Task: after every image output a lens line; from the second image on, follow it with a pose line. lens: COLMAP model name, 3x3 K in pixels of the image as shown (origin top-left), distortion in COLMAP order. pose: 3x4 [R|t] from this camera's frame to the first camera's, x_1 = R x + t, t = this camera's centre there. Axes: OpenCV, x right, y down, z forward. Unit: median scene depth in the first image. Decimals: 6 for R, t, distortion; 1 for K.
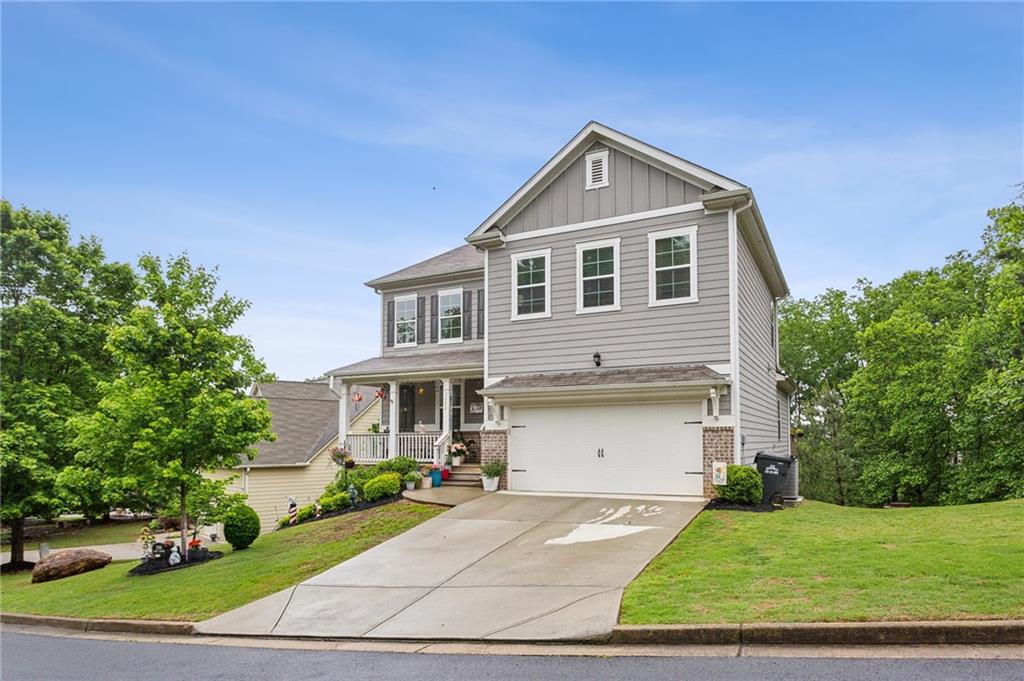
lens RADIAL K [[632.7, 0, 522.3], [0, 632.7, 410.1], [0, 0, 1]] dist [-0.001220, -0.000361]
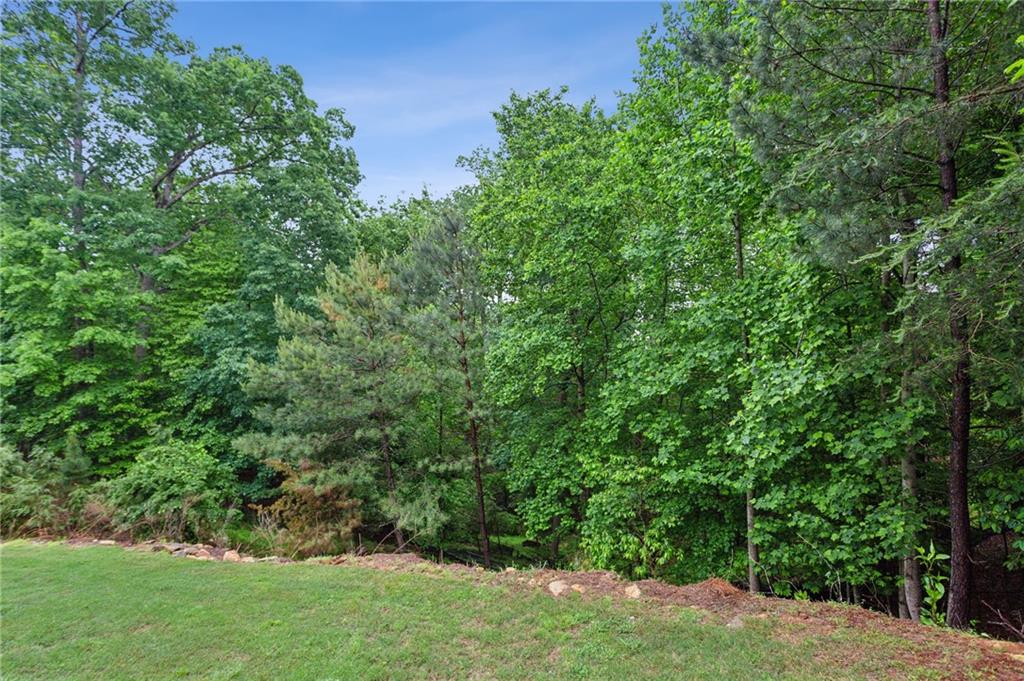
lens RADIAL K [[495.8, 0, 510.3], [0, 495.8, 337.0], [0, 0, 1]] dist [0.001306, -0.000001]
pose [[0.946496, -0.008299, 0.322610, 0.438552], [-0.010980, 0.998262, 0.057896, 0.064847], [-0.322530, -0.058341, 0.944760, 0.608526]]
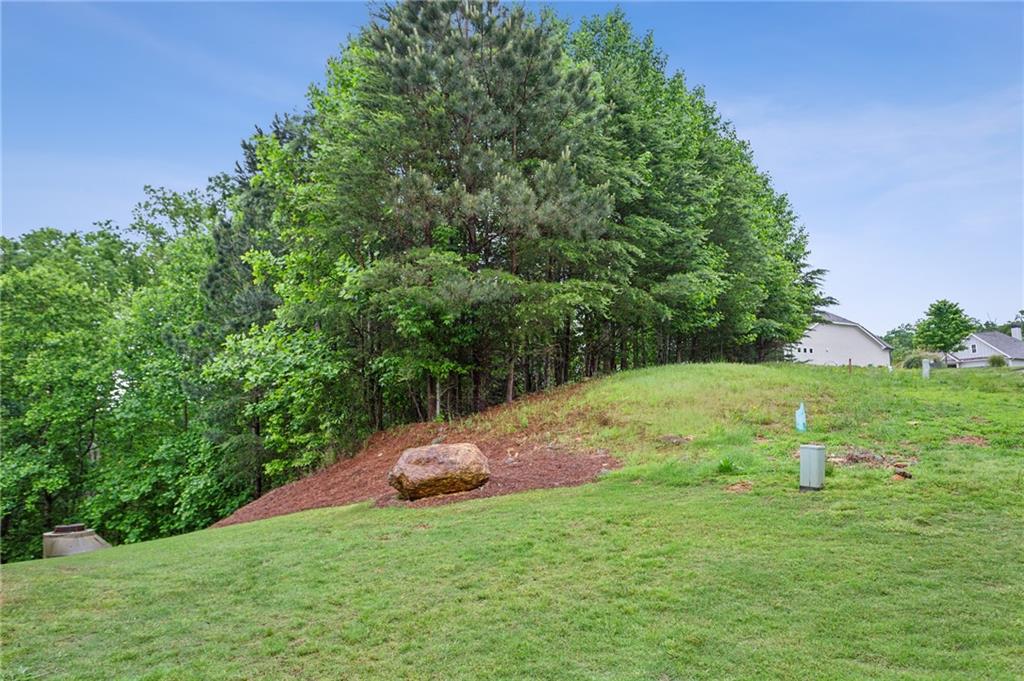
lens RADIAL K [[665.4, 0, 512.1], [0, 665.4, 340.1], [0, 0, 1]] dist [0.001071, 0.000384]
pose [[0.356275, 0.117908, 0.926912, 0.059151], [-0.035445, 0.992998, -0.112691, 0.010390], [-0.933708, 0.007295, 0.357960, 0.201122]]
